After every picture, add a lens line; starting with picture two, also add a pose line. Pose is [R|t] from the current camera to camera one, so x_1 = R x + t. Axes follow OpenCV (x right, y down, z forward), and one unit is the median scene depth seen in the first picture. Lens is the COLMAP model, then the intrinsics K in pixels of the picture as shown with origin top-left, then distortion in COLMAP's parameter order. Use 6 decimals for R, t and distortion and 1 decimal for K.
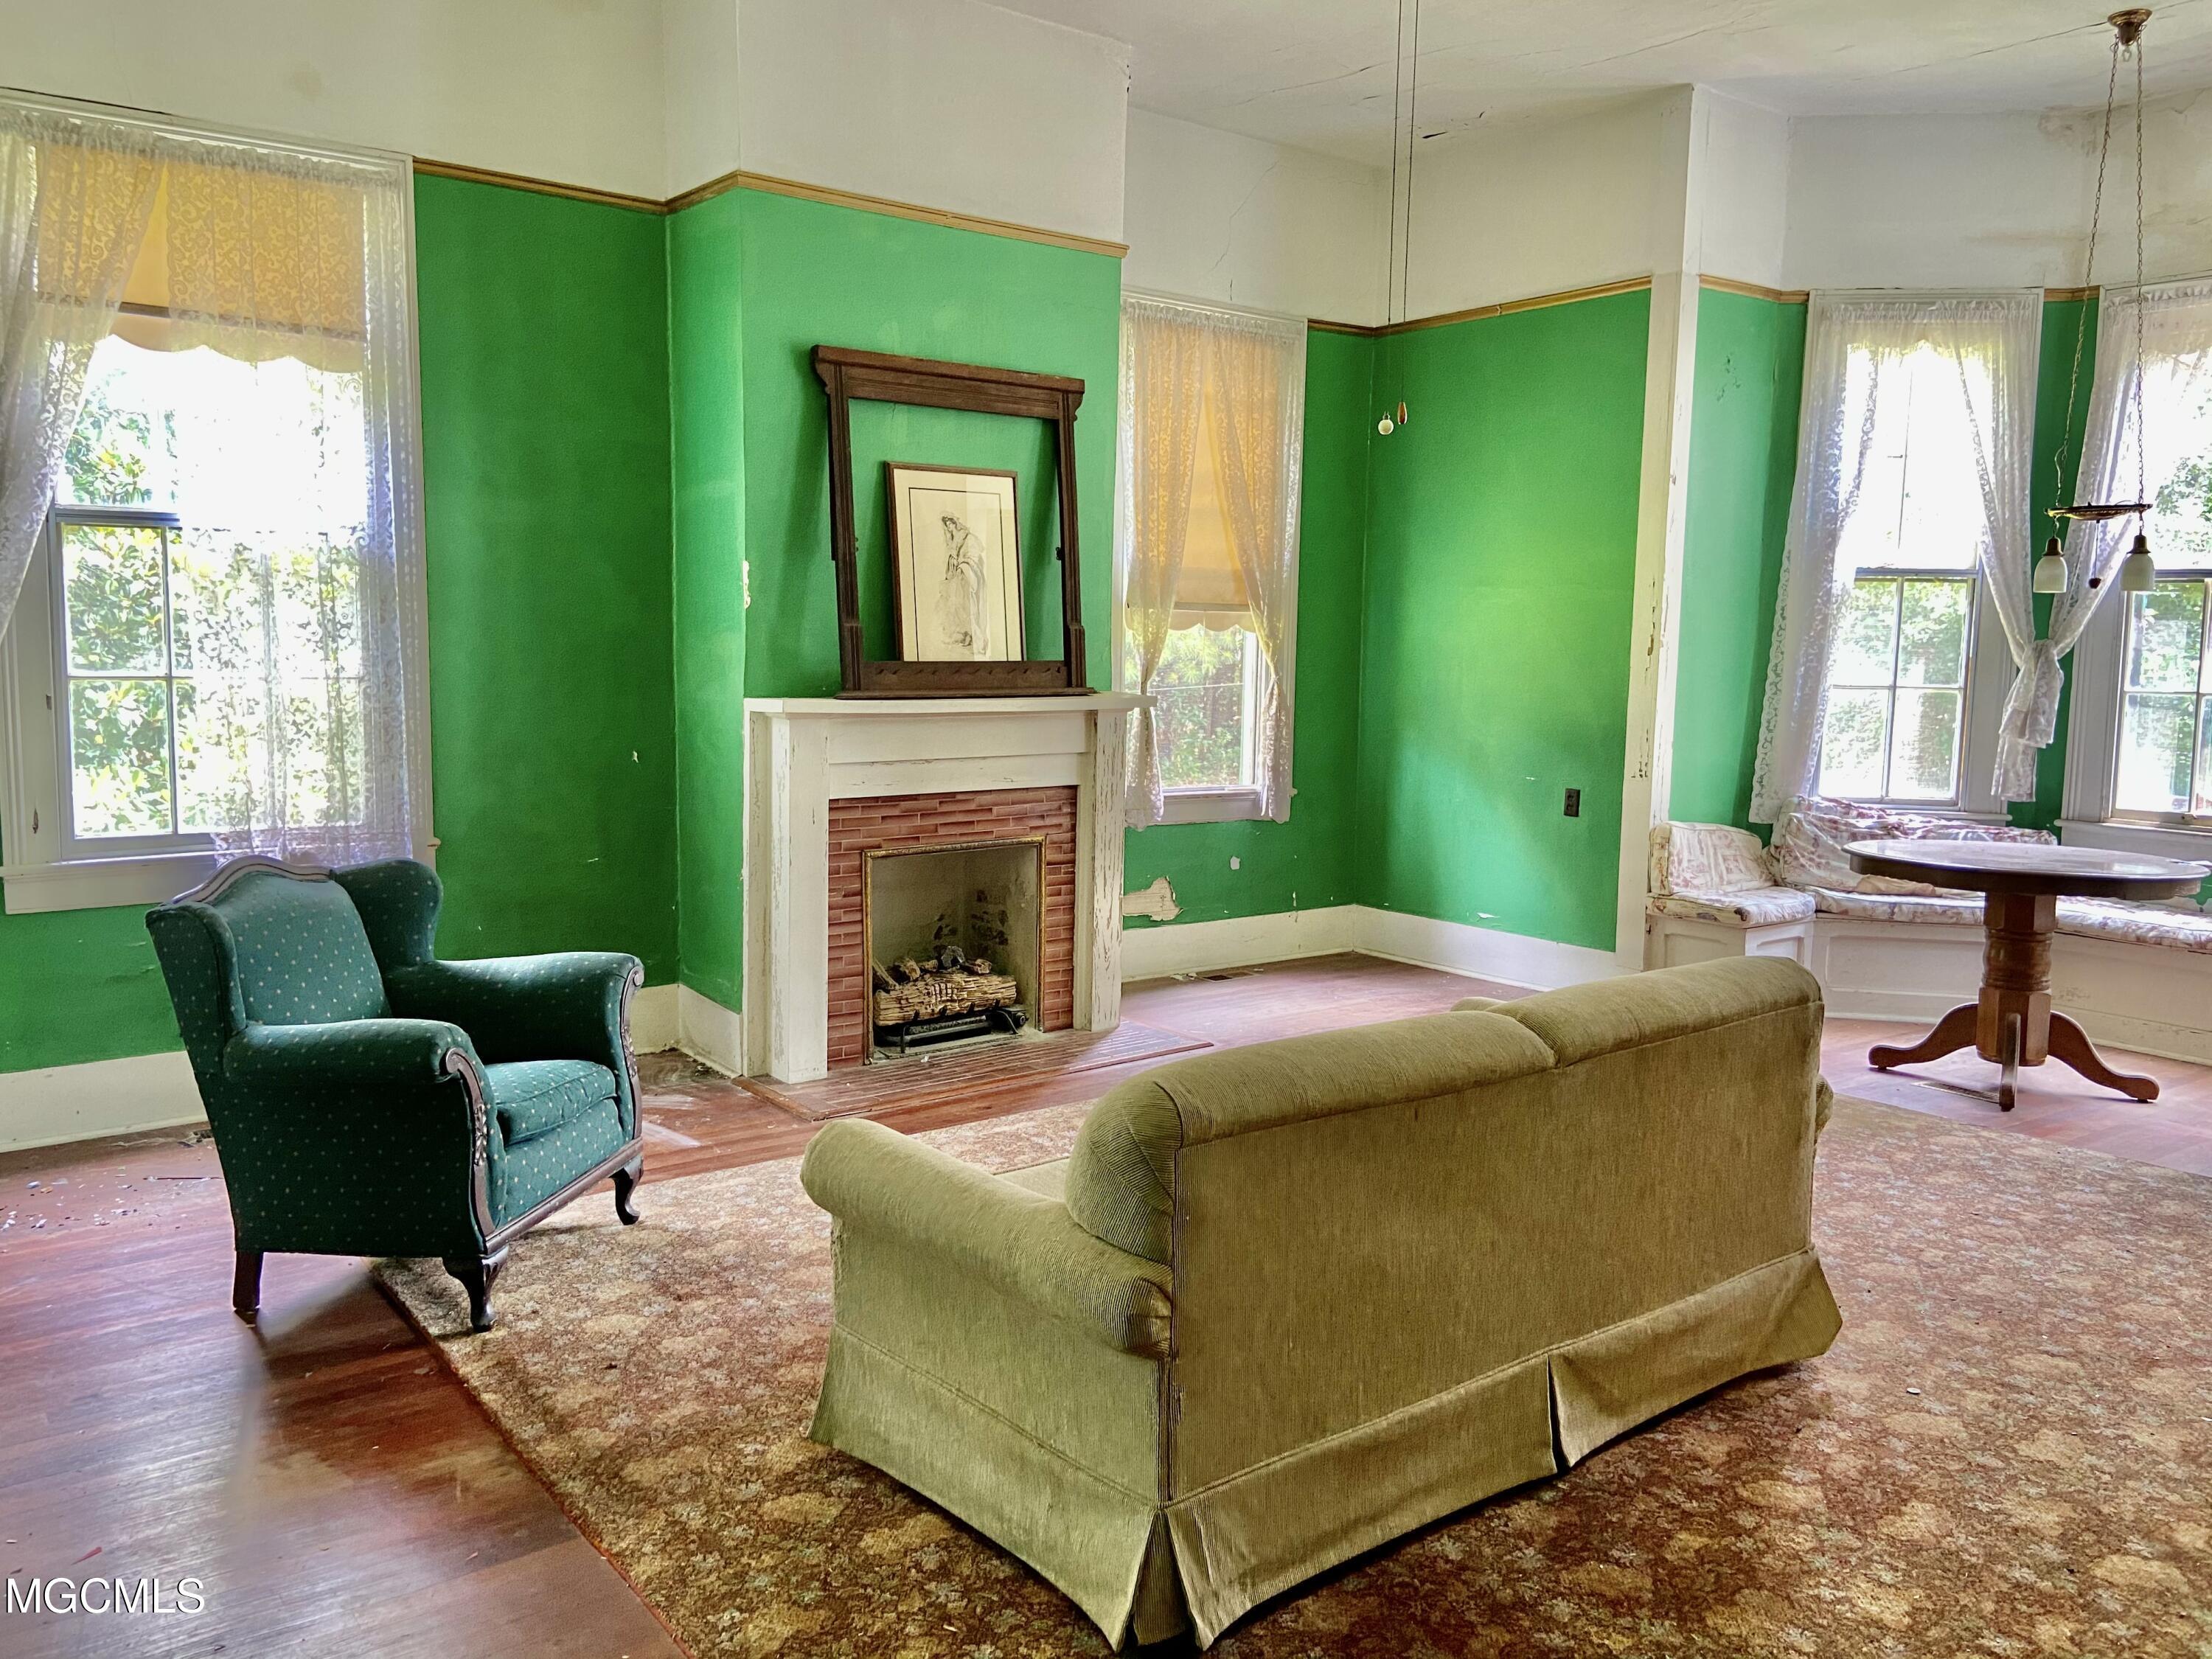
lens RADIAL K [[1658.2, 0, 1103.2], [0, 1658.2, 800.1], [0, 0, 1]] dist [0.112507, -0.138560]
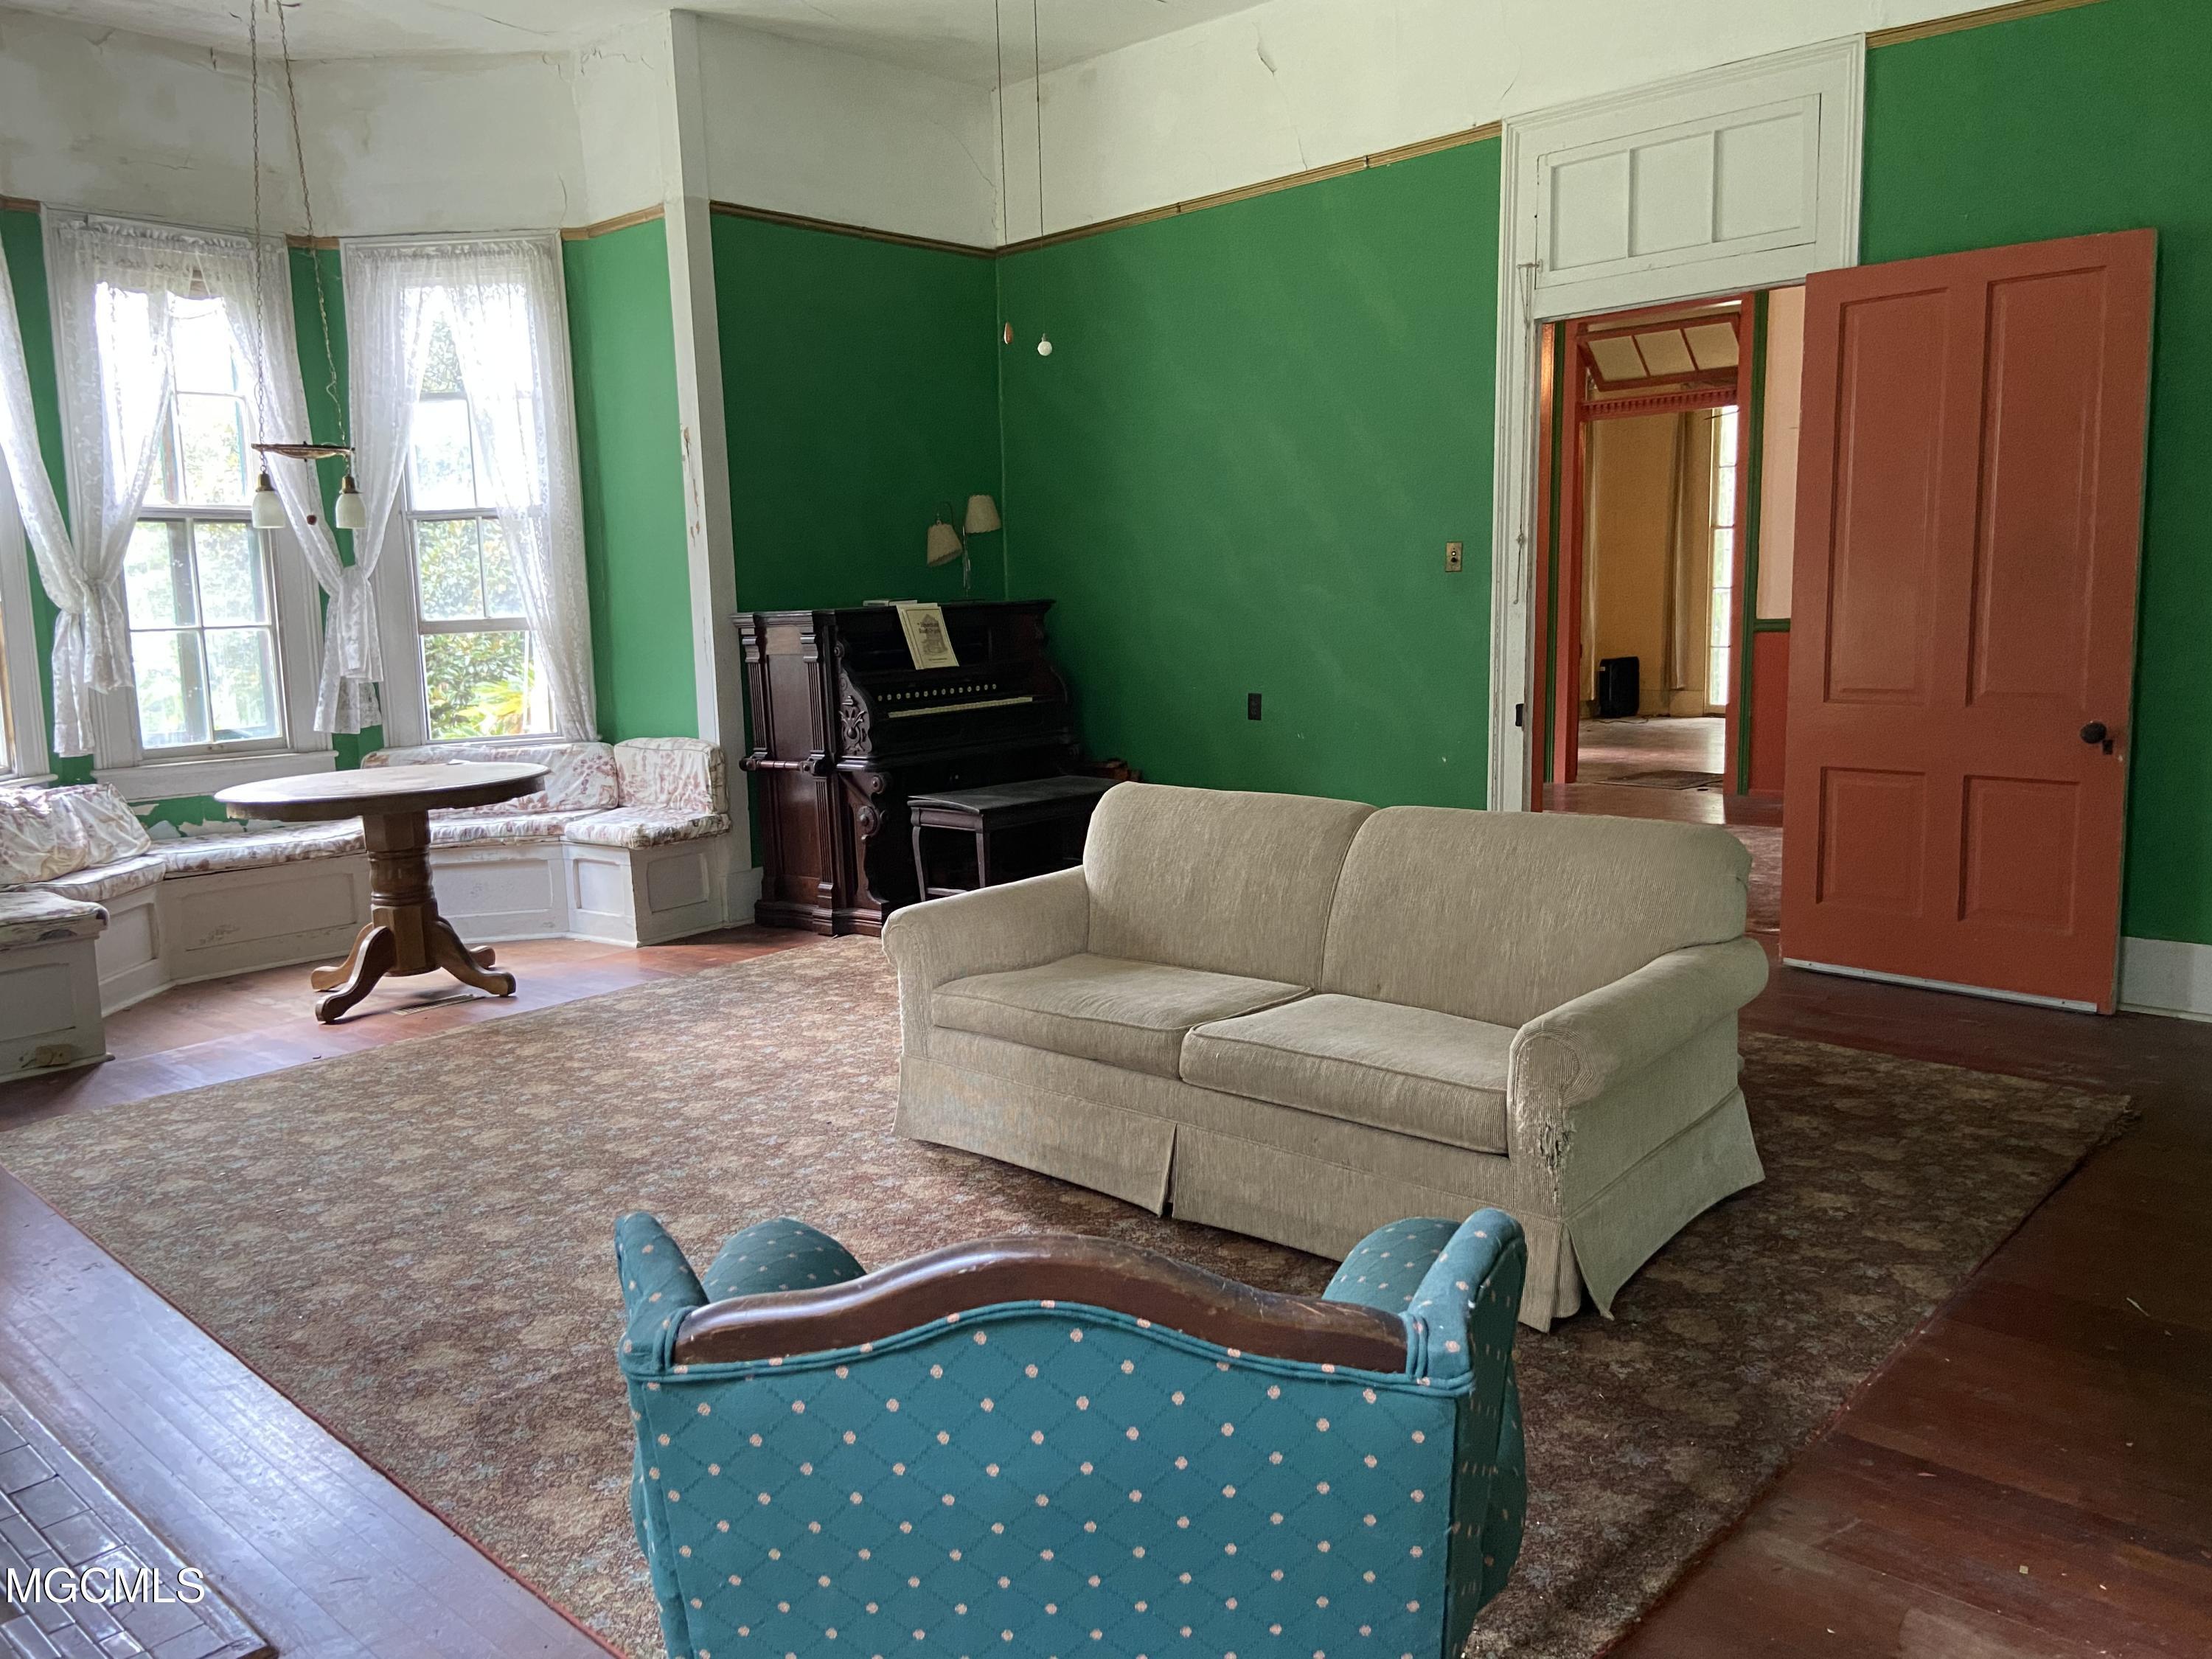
lens RADIAL K [[1666.0, 0, 1102.4], [0, 1666.0, 787.7], [0, 0, 1]] dist [0.108683, -0.136533]
pose [[-0.182909, -0.128431, 0.974705, -0.540319], [0.118423, 0.981334, 0.151527, -0.065672], [-0.975971, 0.143143, -0.164286, 0.713264]]
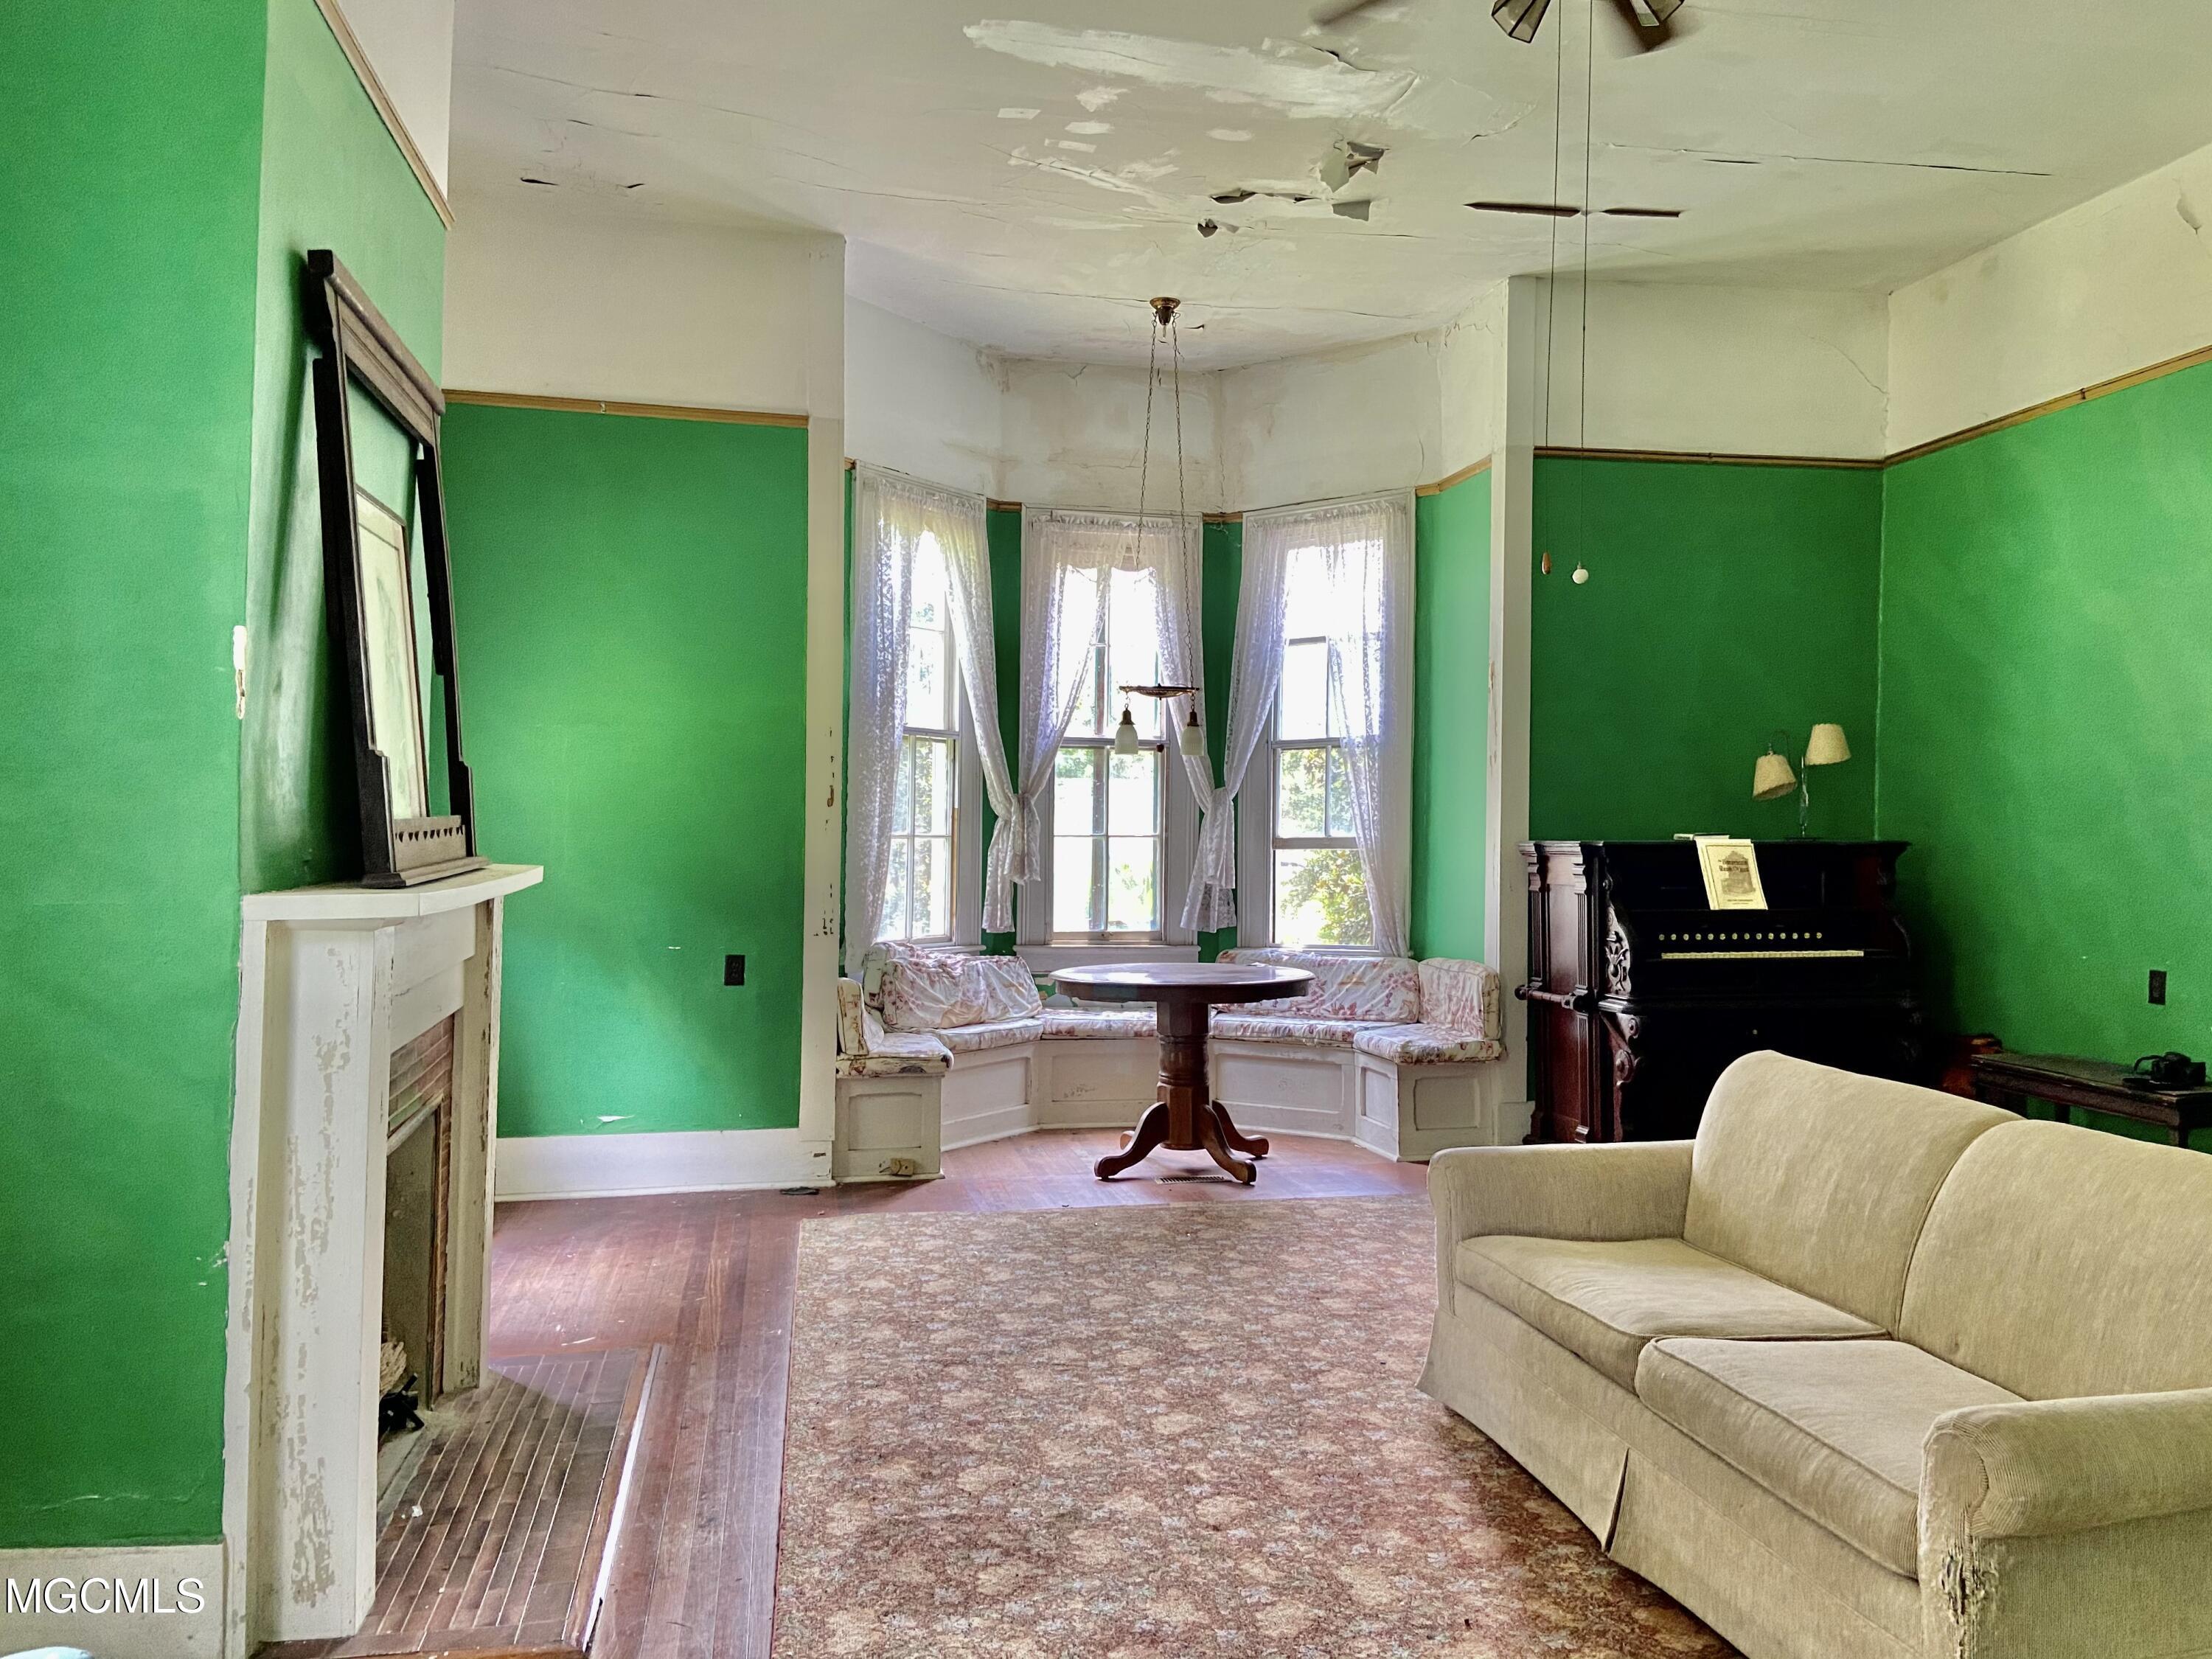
lens RADIAL K [[1658.2, 0, 1103.2], [0, 1658.2, 800.1], [0, 0, 1]] dist [0.112507, -0.138560]
pose [[0.445650, -0.000799, 0.895207, -0.514681], [0.081351, 0.995898, -0.039609, -0.044676], [-0.891503, 0.090478, 0.443887, 0.497882]]
